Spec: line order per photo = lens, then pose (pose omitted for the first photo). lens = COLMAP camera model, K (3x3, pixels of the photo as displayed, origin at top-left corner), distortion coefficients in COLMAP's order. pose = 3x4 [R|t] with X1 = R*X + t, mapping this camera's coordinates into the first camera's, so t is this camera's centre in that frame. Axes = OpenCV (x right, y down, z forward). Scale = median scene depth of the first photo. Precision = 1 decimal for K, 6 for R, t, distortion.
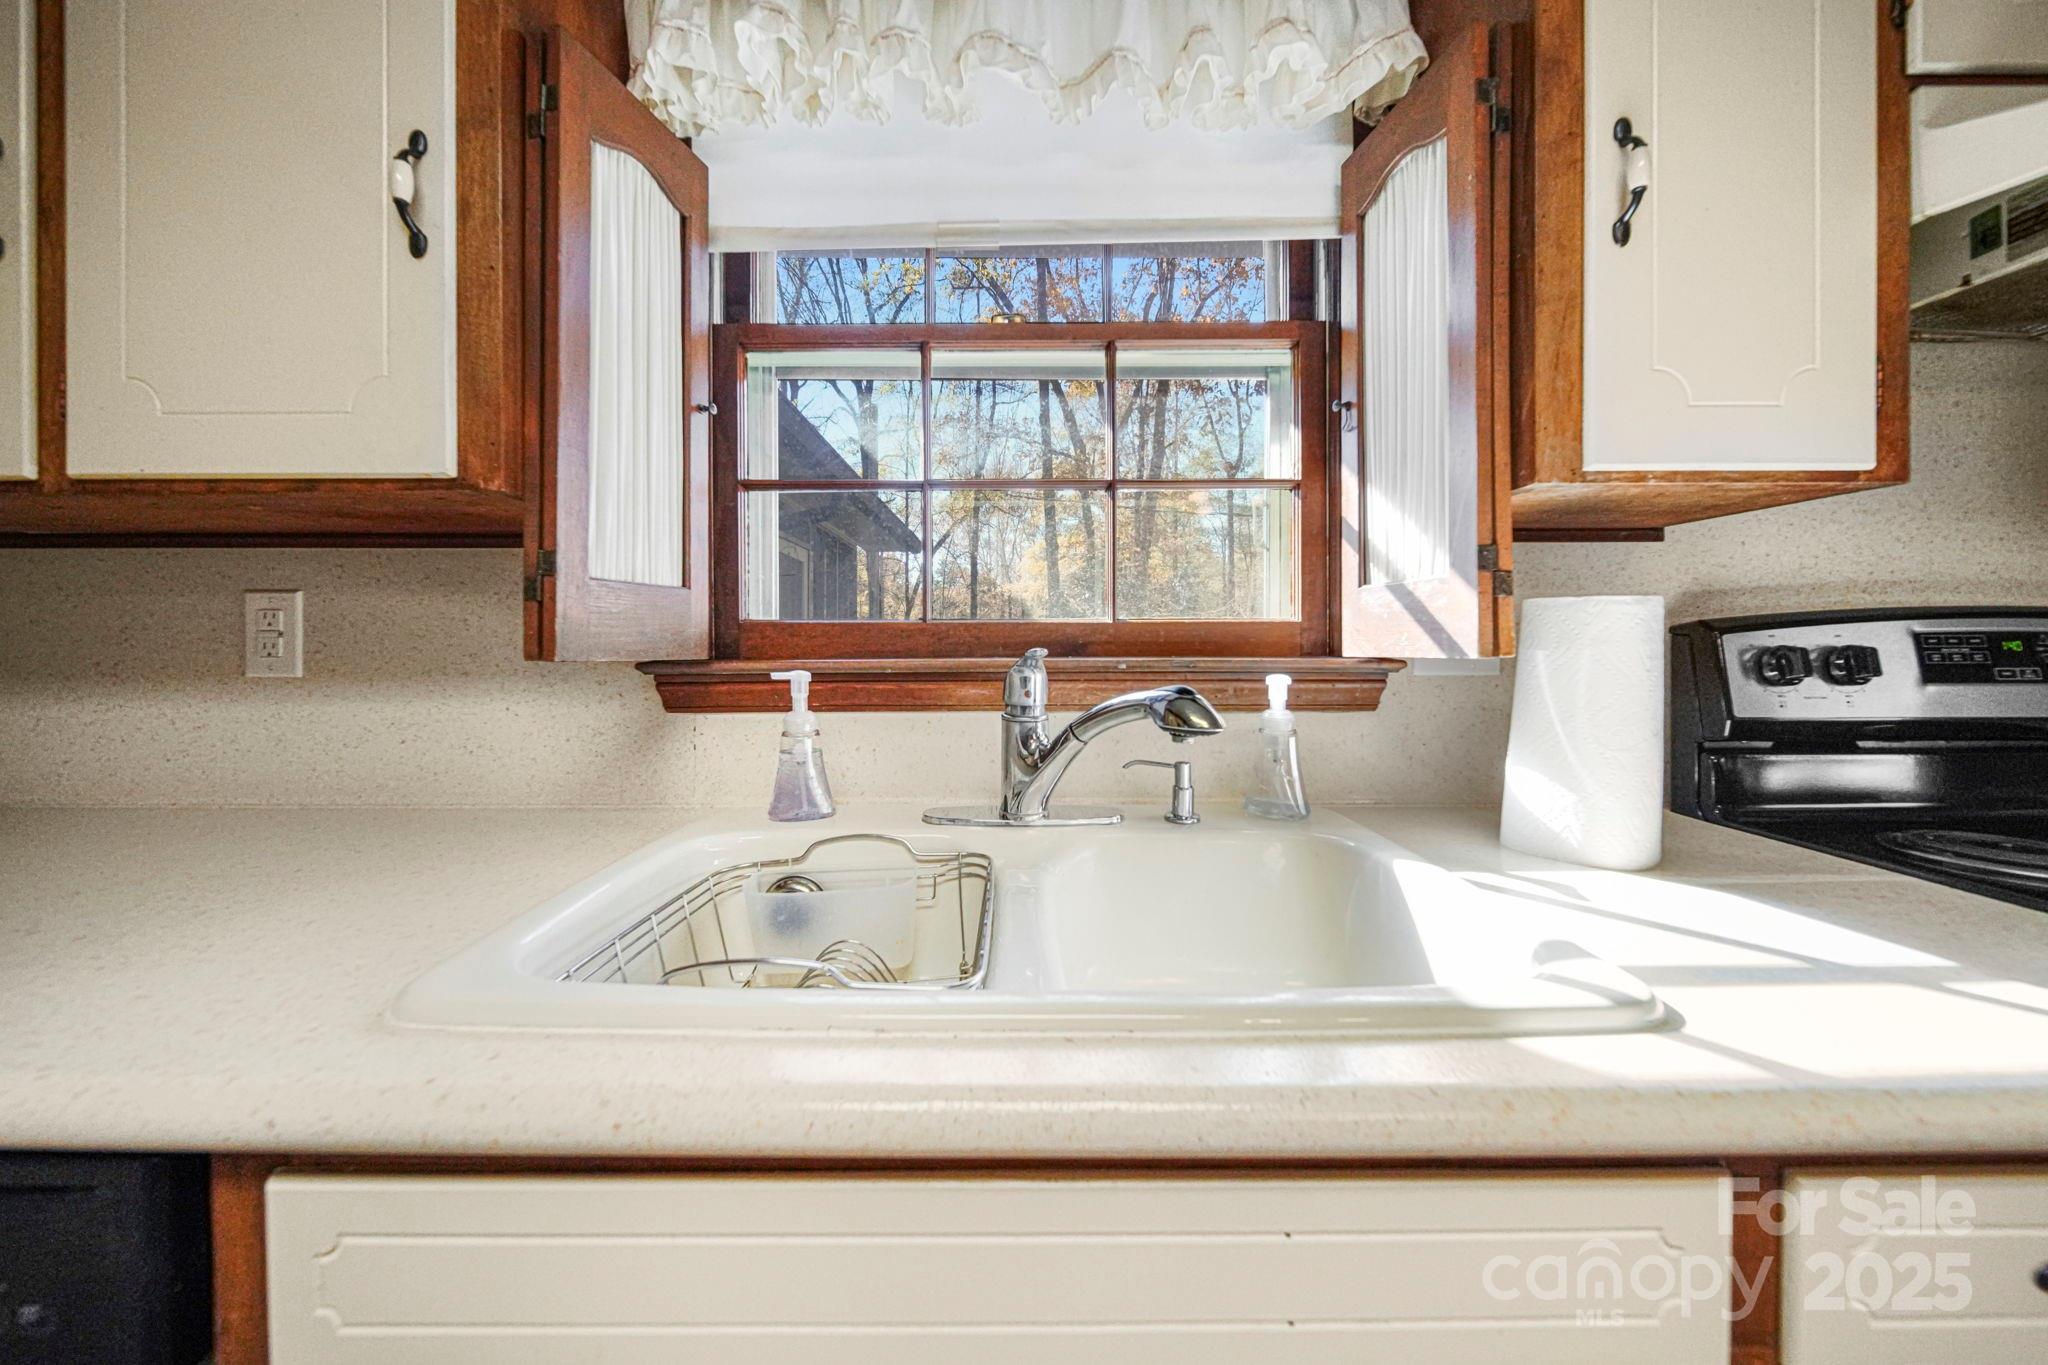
lens RADIAL K [[719.4, 0, 1020.1], [0, 719.4, 652.1], [0, 0, 1]] dist [-0.002891, -0.000108]
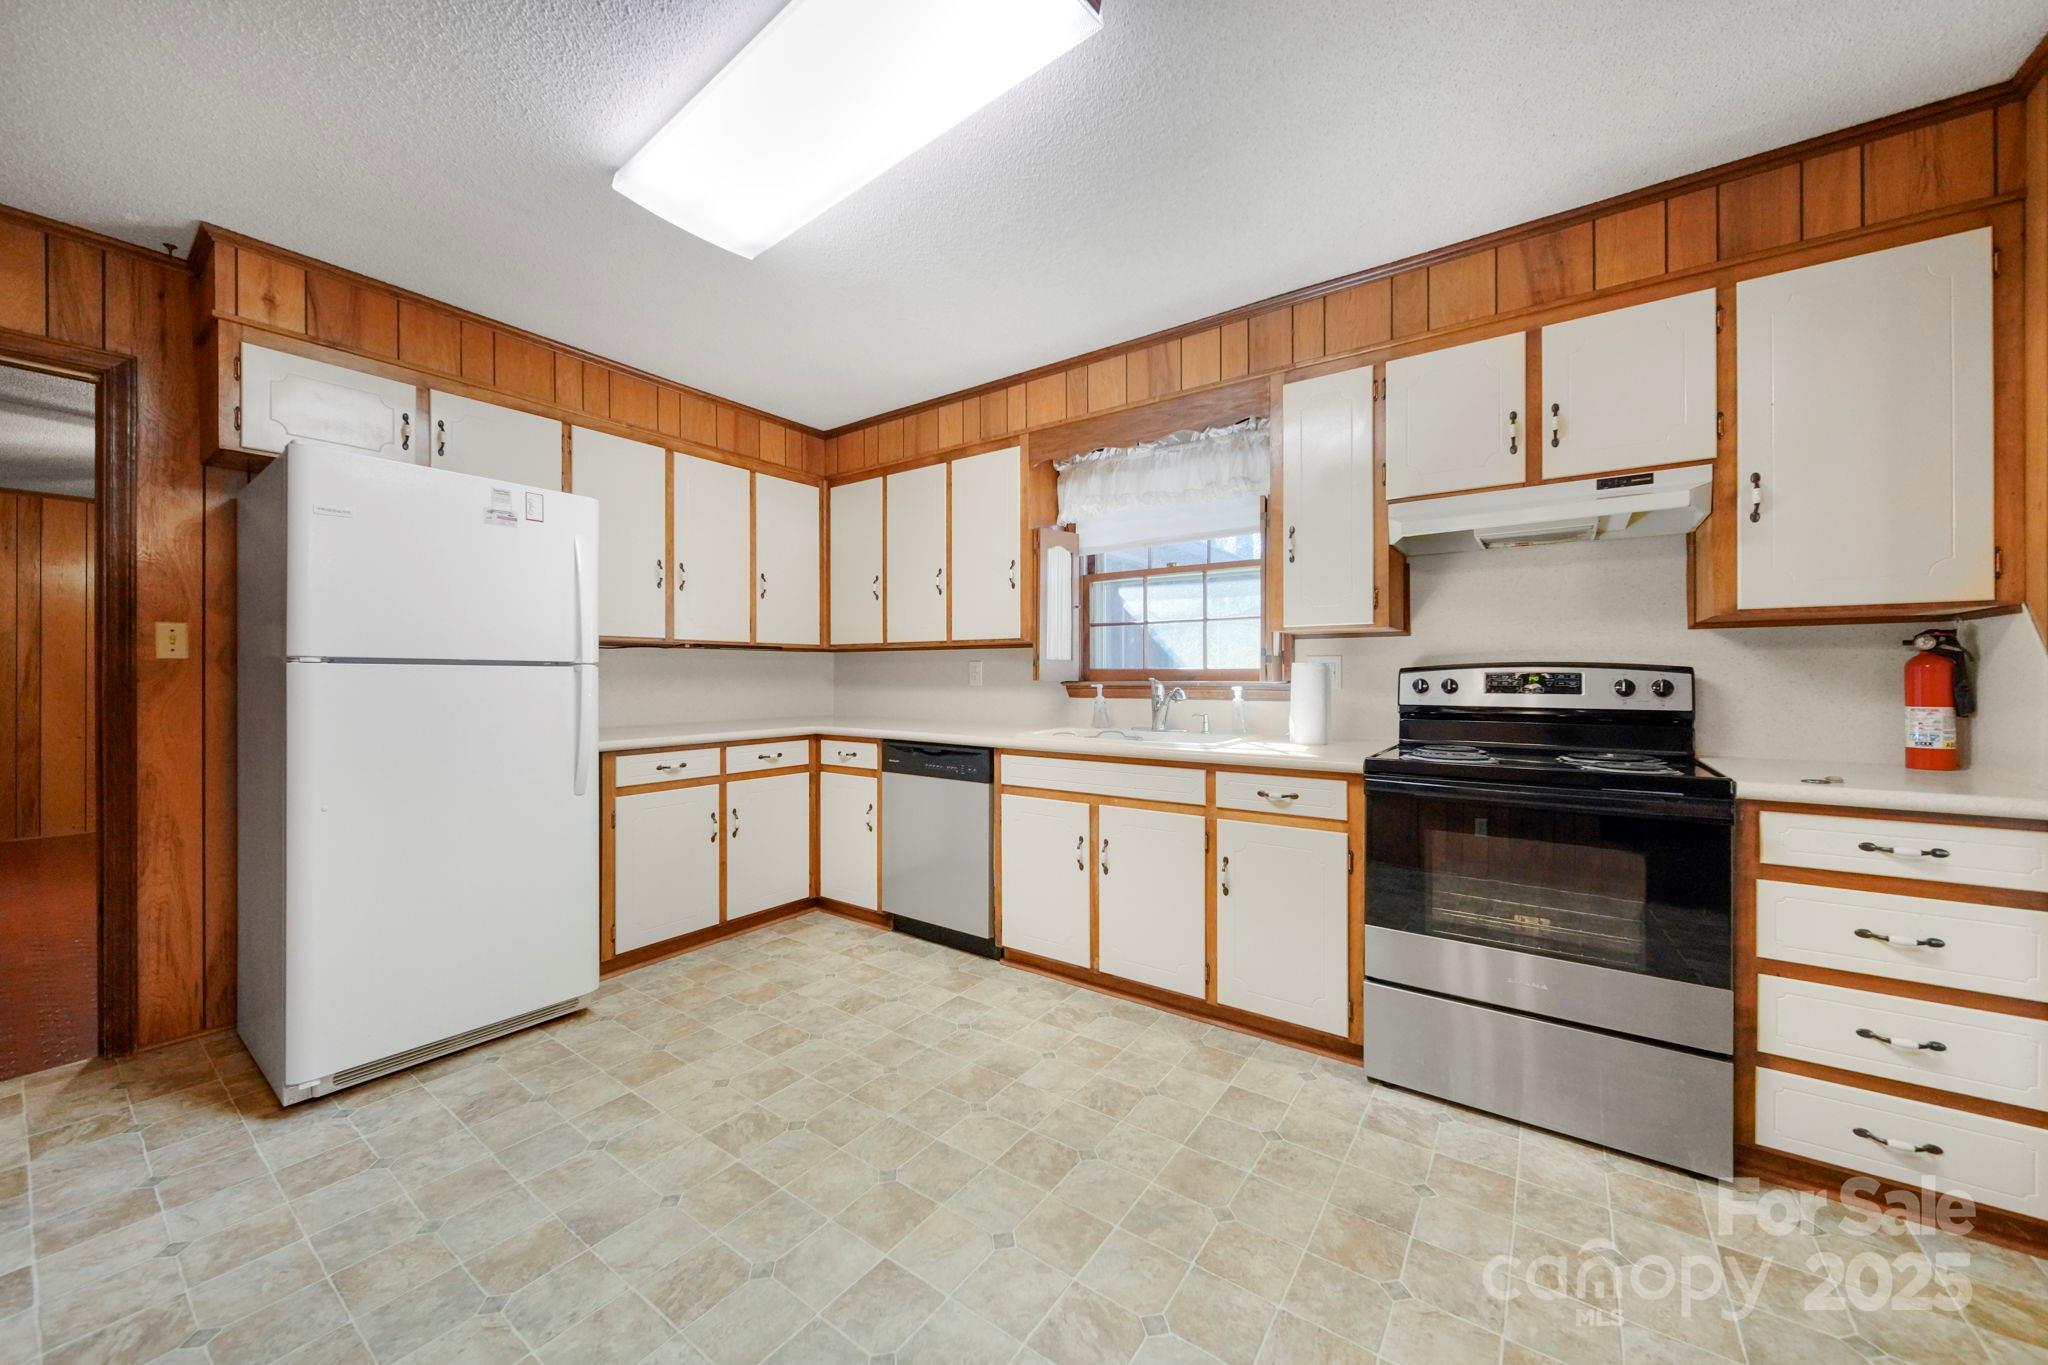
lens RADIAL K [[719.4, 0, 1027.9], [0, 719.4, 679.2], [0, 0, 1]] dist [-0.002891, -0.000108]
pose [[0.814514, 0.004421, -0.580127, 1.386805], [-0.004134, 0.999990, 0.001817, -0.004238], [0.580130, 0.000919, 0.814524, -1.963143]]
